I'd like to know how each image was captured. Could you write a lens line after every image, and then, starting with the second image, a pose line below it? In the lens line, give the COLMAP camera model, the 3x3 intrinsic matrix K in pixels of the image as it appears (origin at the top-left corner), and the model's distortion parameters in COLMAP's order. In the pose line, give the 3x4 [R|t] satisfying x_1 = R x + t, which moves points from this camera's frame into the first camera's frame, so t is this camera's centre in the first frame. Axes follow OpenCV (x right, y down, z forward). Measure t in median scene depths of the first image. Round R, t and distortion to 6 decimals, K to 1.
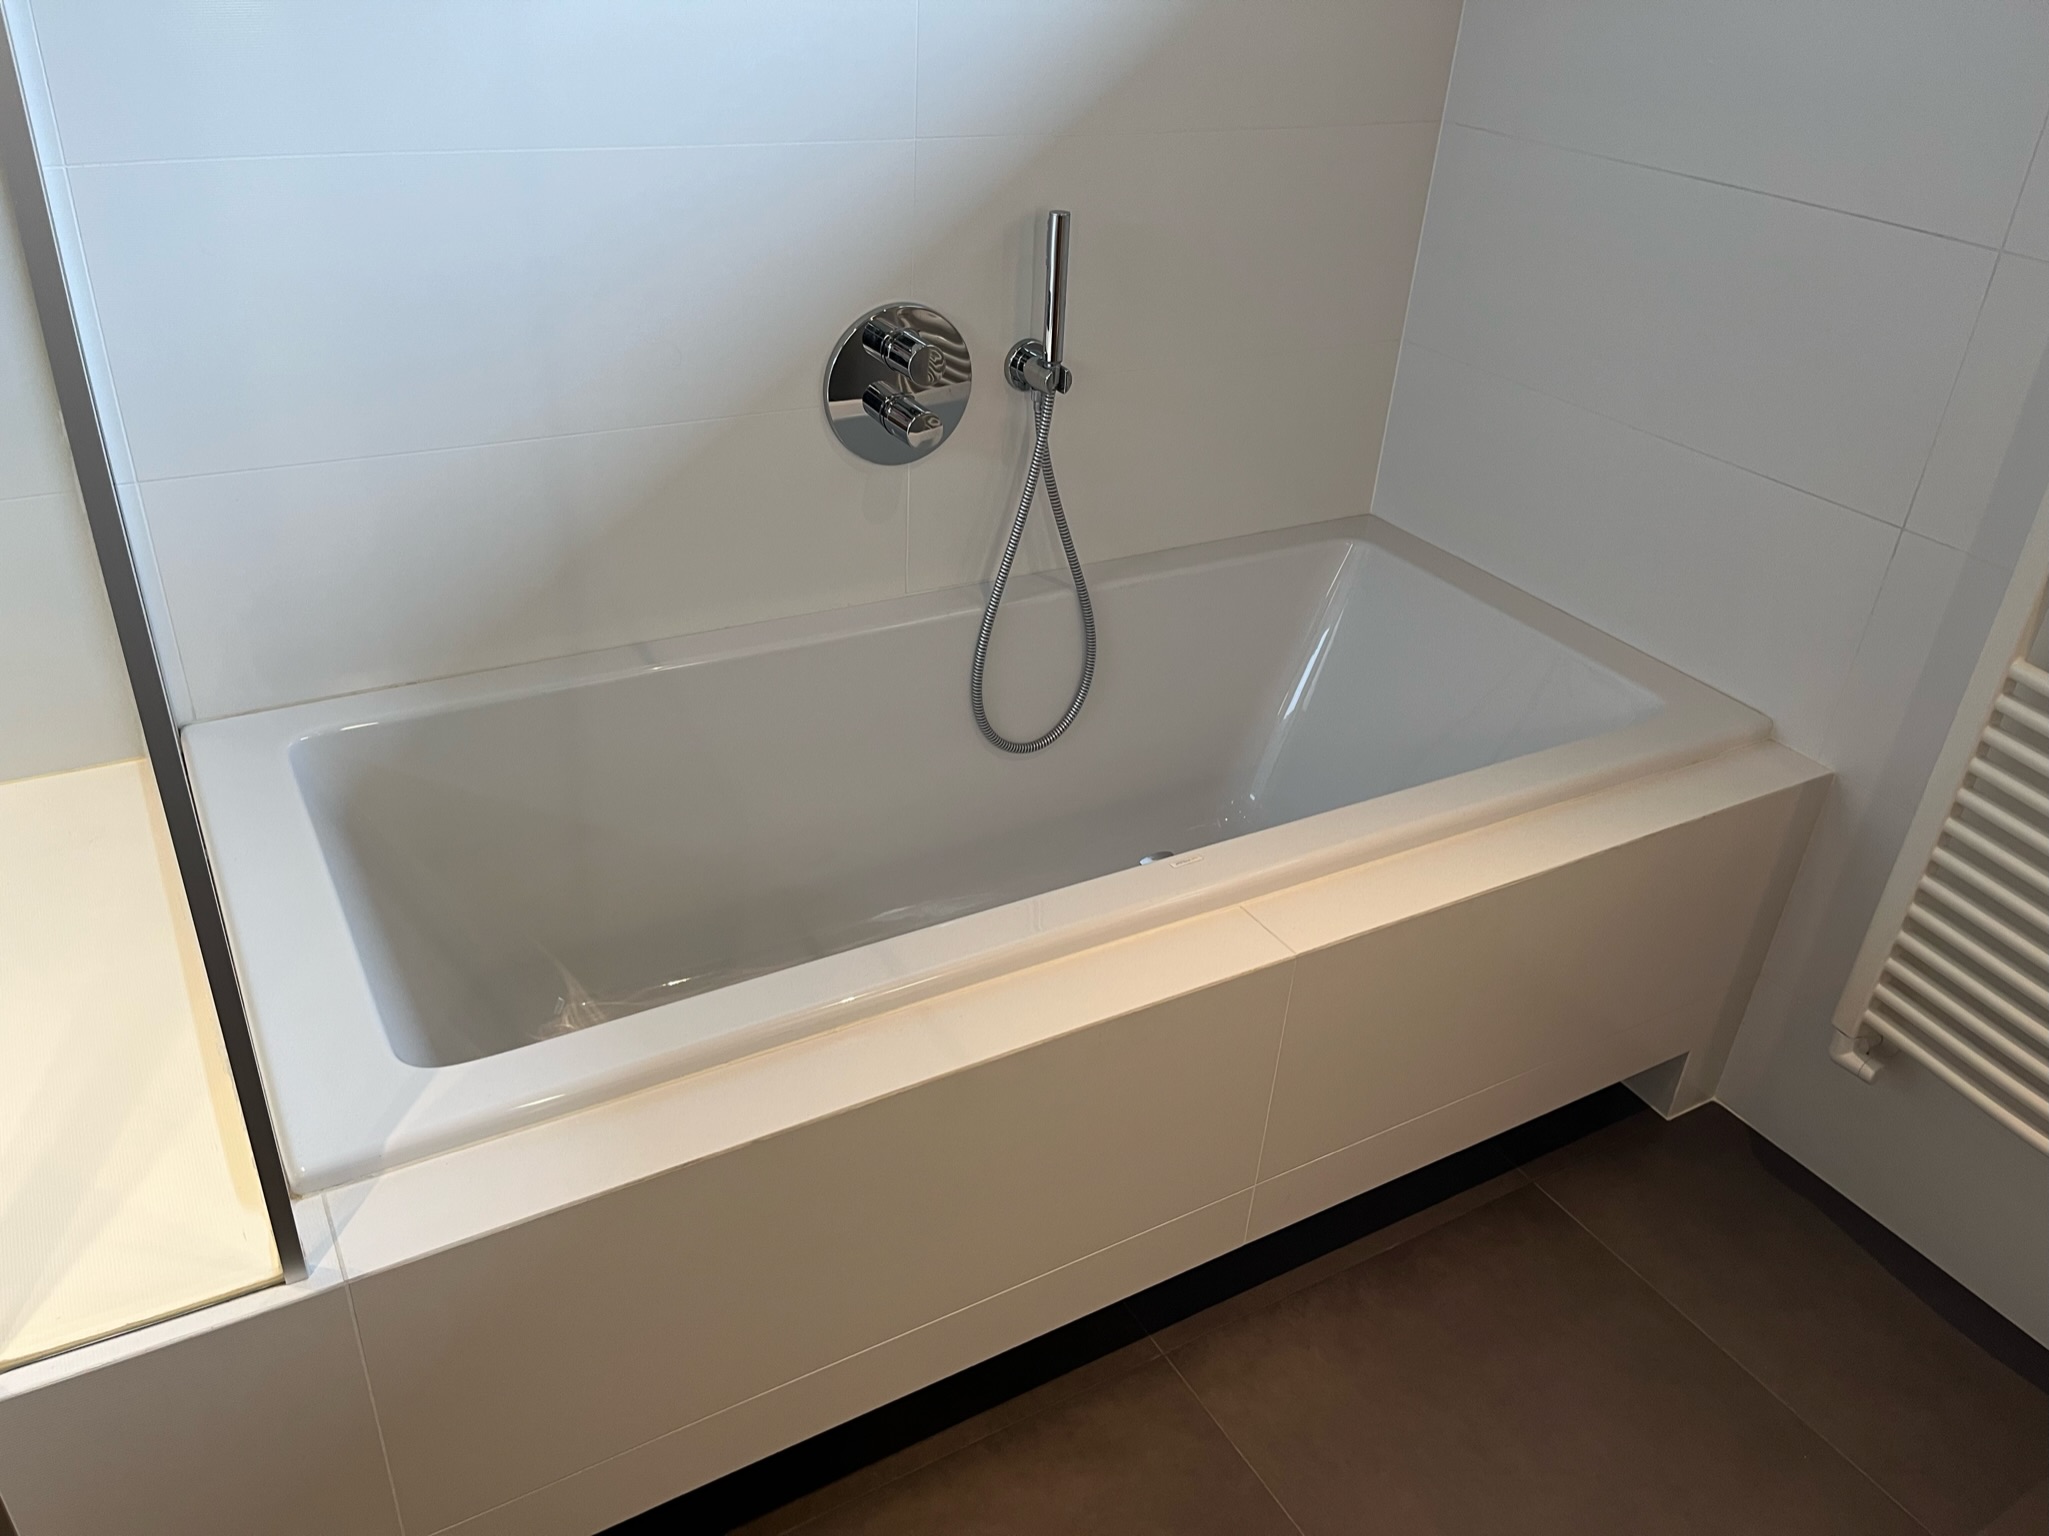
lens RADIAL K [[1559.4, 0, 1024.5], [0, 1559.4, 768.0], [0, 0, 1]] dist [0.004829, 0.002150]
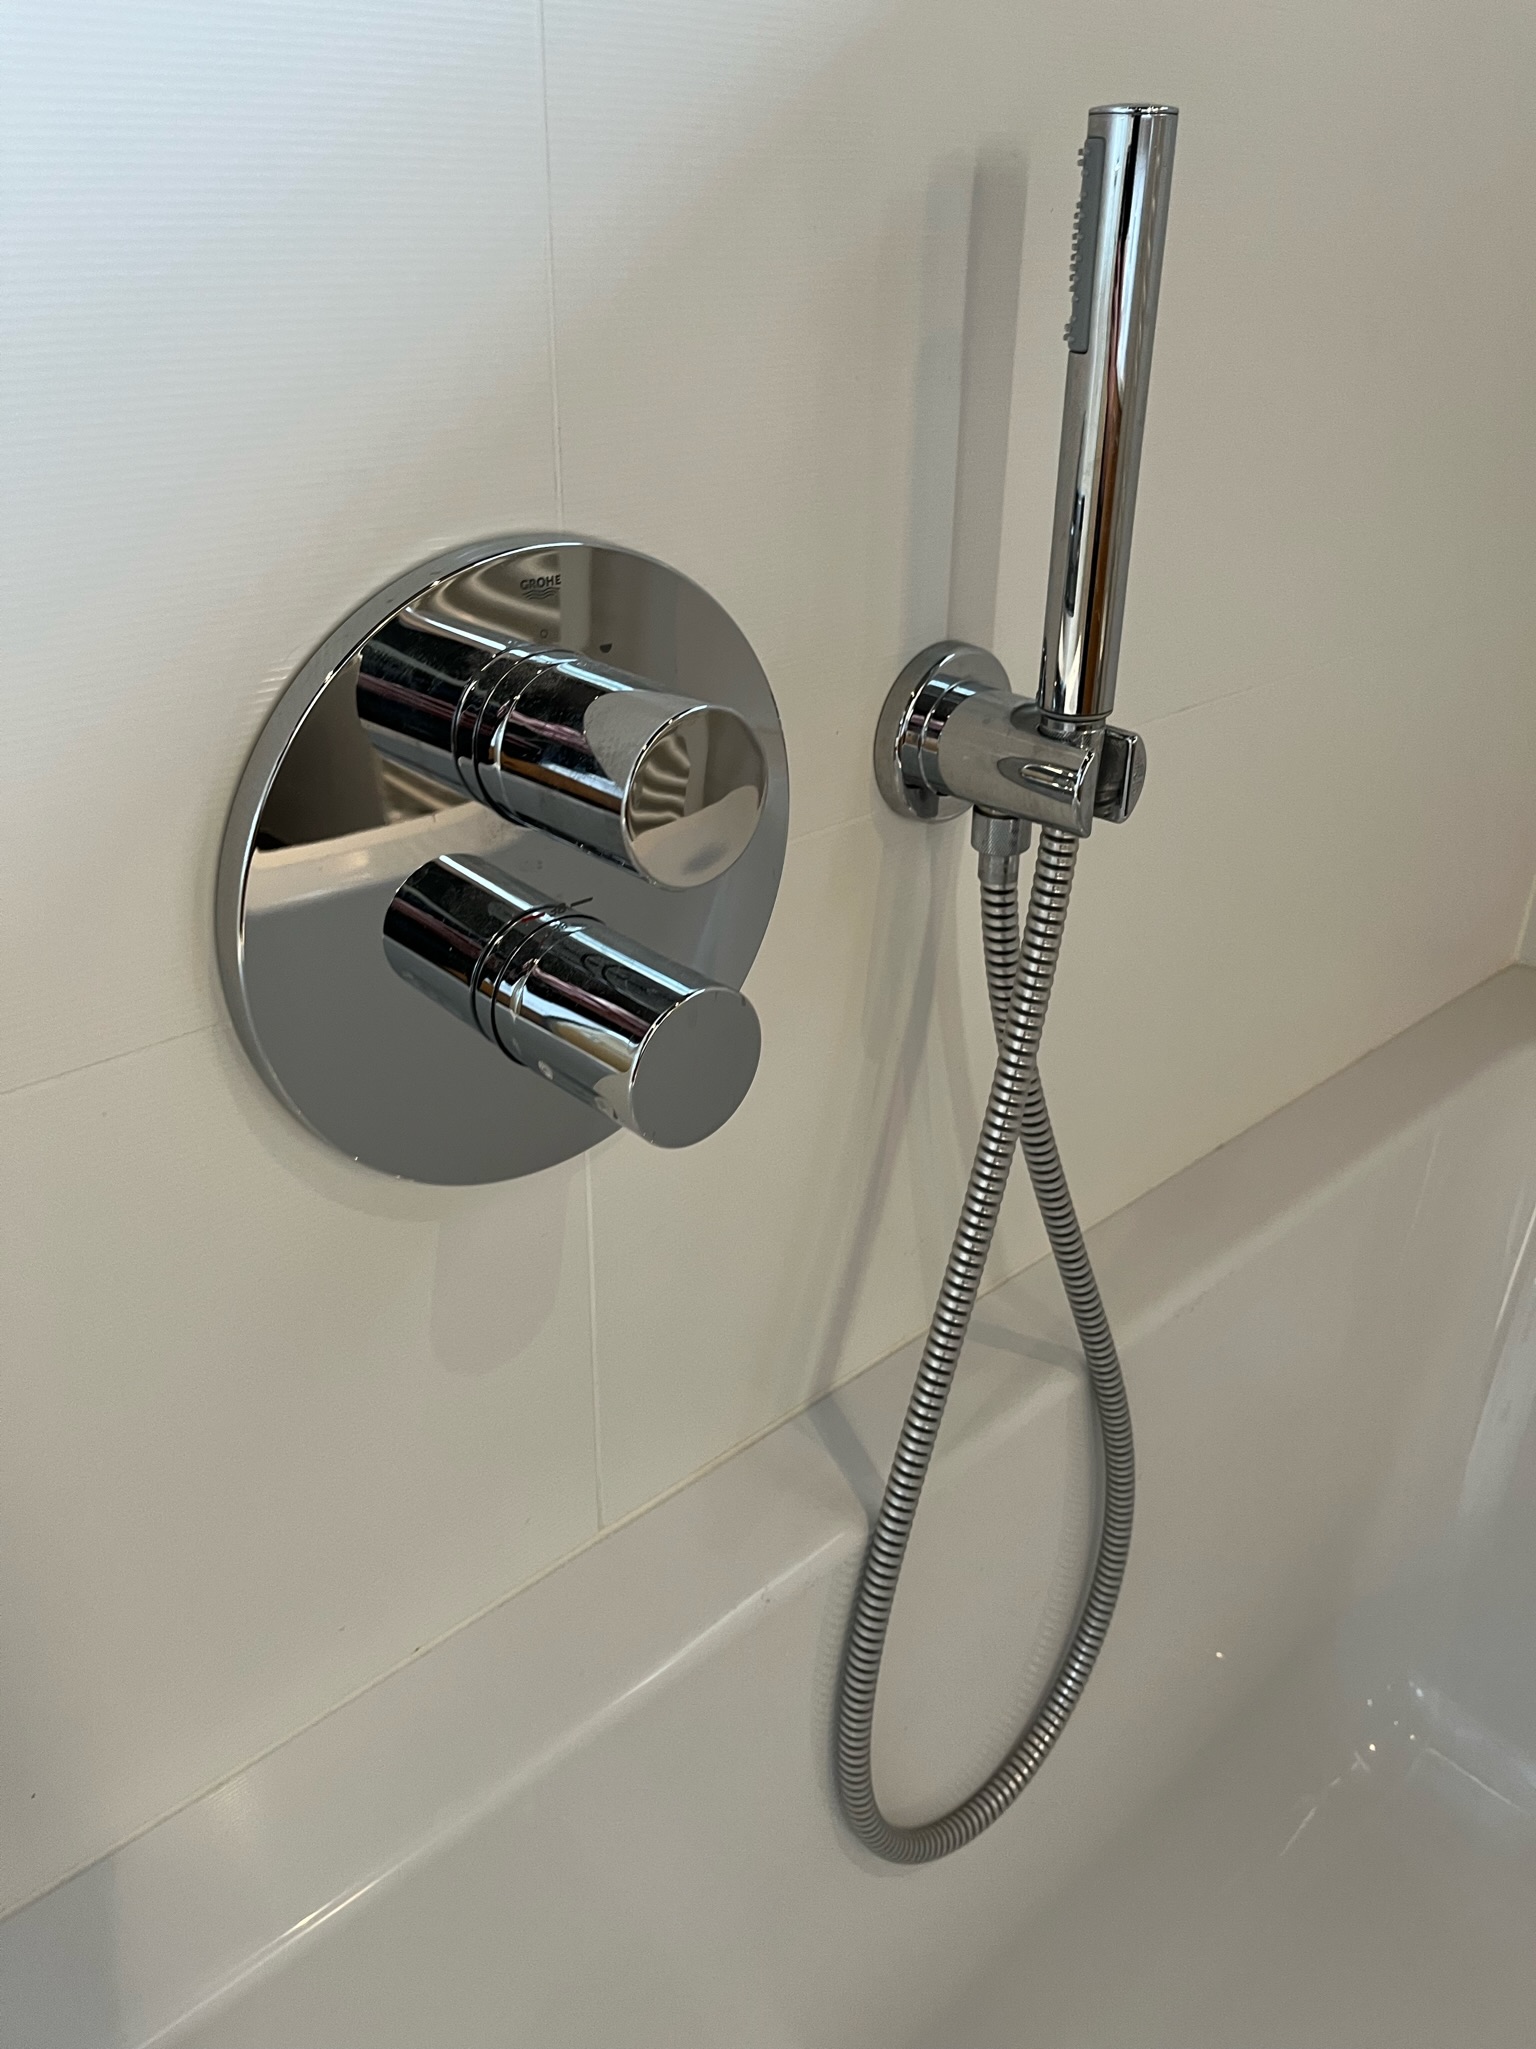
lens RADIAL K [[1584.8, 0, 768.0], [0, 1584.8, 1024.5], [0, 0, 1]] dist [-0.002739, -0.000168]
pose [[0.979657, -0.125789, 0.156361, -0.083952], [0.135031, 0.989583, -0.049920, -0.198115], [-0.148453, 0.070018, 0.986438, 0.730684]]
